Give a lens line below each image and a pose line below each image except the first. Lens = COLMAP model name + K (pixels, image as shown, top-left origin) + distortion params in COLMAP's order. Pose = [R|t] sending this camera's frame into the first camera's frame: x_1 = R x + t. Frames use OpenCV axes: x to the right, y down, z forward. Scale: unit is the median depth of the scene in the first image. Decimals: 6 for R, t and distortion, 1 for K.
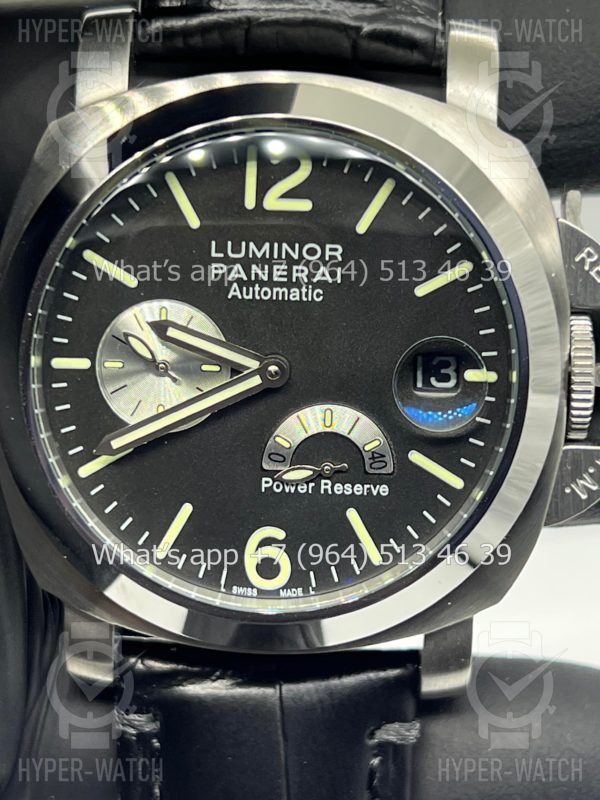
lens RADIAL K [[1874.2, 0, 296.3], [0, 1874.2, 402.9], [0, 0, 1]] dist [0.185679, 0.000000]
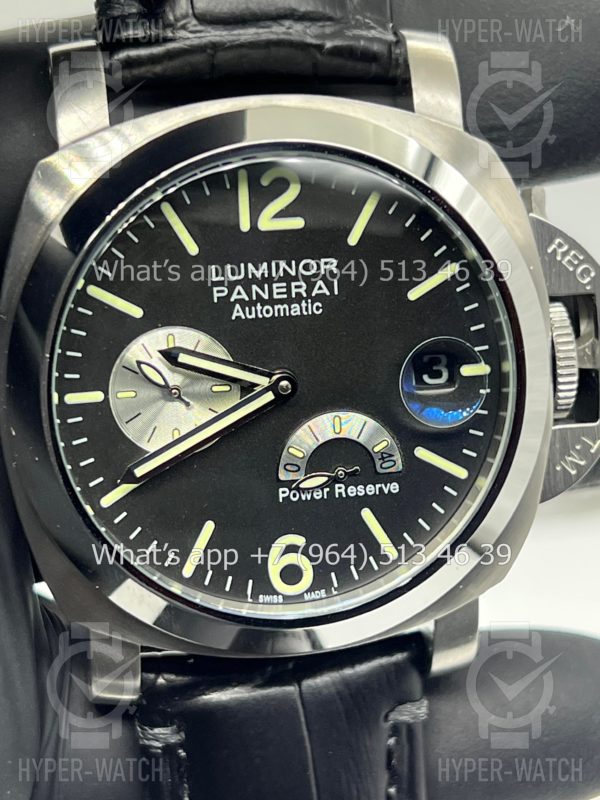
lens RADIAL K [[1874.2, 0, 292.9], [0, 1874.2, 400.1], [0, 0, 1]] dist [0.185679, 0.000000]
pose [[0.980878, -0.102618, 0.165371, -0.176731], [0.097255, 0.994446, 0.040233, -0.049525], [-0.168581, -0.023381, 0.985410, -0.020217]]
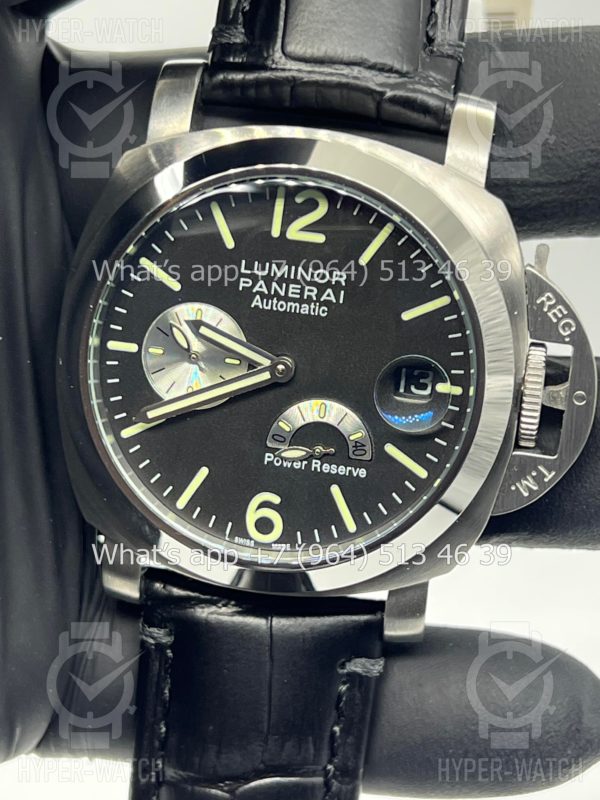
lens RADIAL K [[1874.2, 0, 304.1], [0, 1874.2, 397.5], [0, 0, 1]] dist [0.185679, 0.000000]
pose [[0.991473, 0.099448, -0.084208, 0.107758], [-0.095453, 0.994166, 0.050220, -0.061317], [0.088711, -0.041754, 0.995182, -0.231689]]
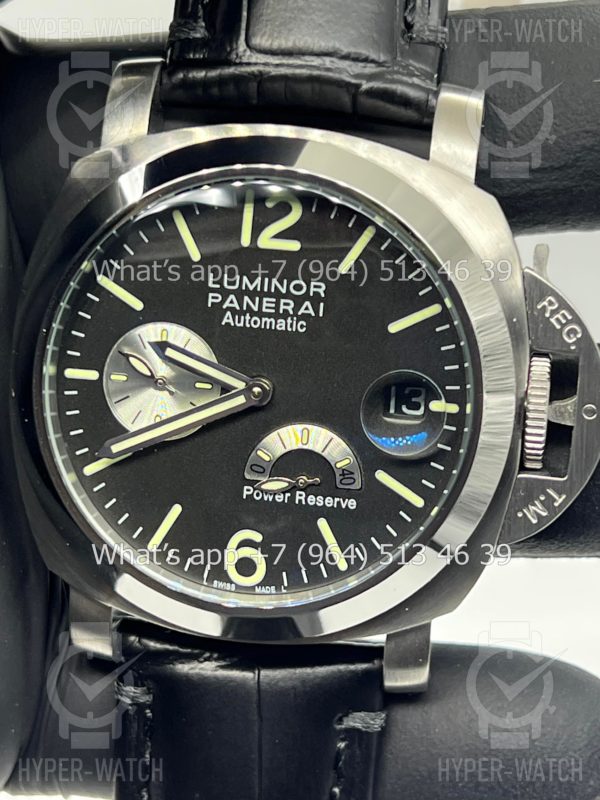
lens RADIAL K [[1874.2, 0, 304.2], [0, 1874.2, 400.2], [0, 0, 1]] dist [0.185679, 0.000000]
pose [[0.993931, 0.059346, -0.092626, 0.118027], [-0.057608, 0.998111, 0.021330, -0.037184], [0.093717, -0.015864, 0.995472, -0.111096]]
